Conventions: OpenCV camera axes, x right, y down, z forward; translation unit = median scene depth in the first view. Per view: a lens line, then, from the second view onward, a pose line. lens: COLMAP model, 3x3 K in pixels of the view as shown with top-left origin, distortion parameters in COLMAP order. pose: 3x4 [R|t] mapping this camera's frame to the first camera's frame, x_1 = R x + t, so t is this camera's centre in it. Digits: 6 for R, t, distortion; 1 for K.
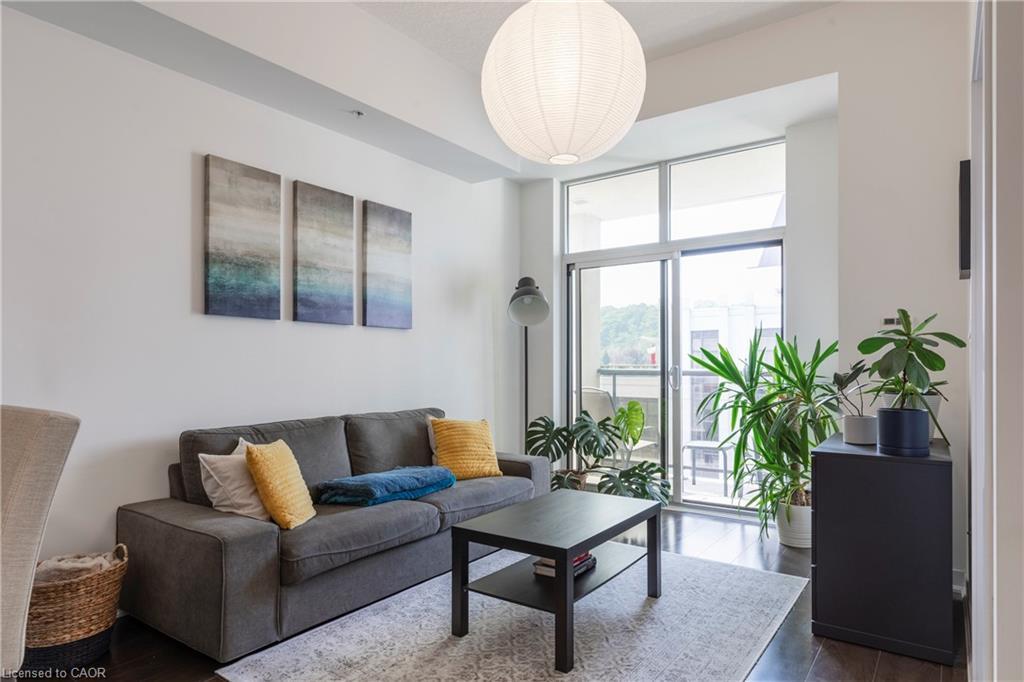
lens RADIAL K [[607.1, 0, 510.1], [0, 607.1, 358.6], [0, 0, 1]] dist [0.003137, -0.000211]
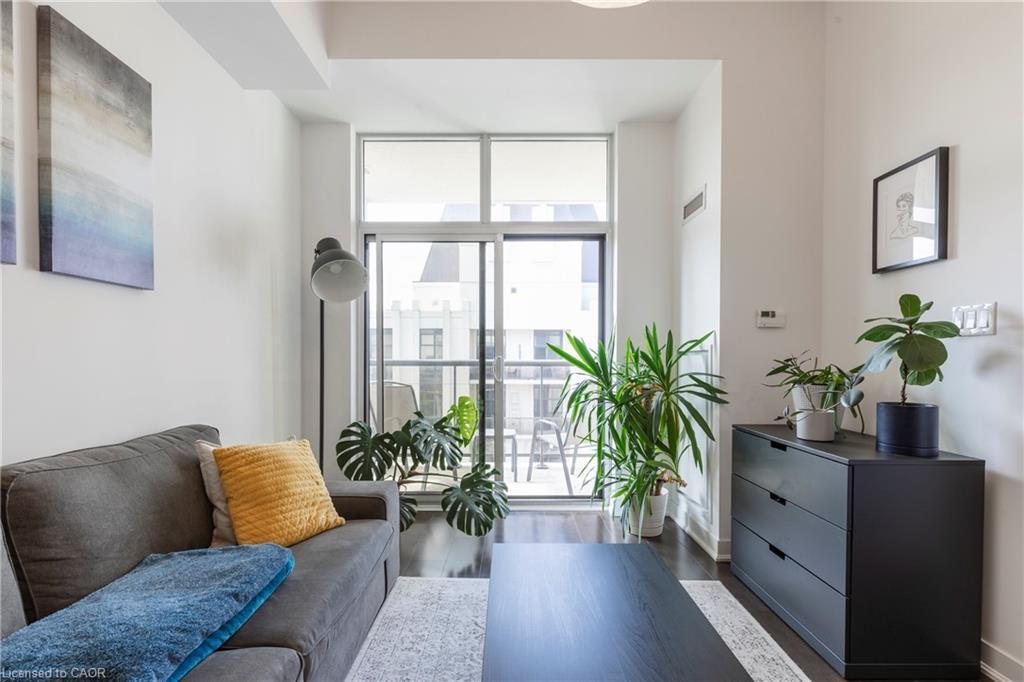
lens RADIAL K [[464.3, 0, 512.7], [0, 464.3, 361.5], [0, 0, 1]] dist [0.000179, -0.000192]
pose [[0.810377, -0.003622, 0.585898, -0.141838], [-0.010128, 0.999745, 0.020189, 0.005776], [-0.585821, -0.022294, 0.810134, 0.441664]]
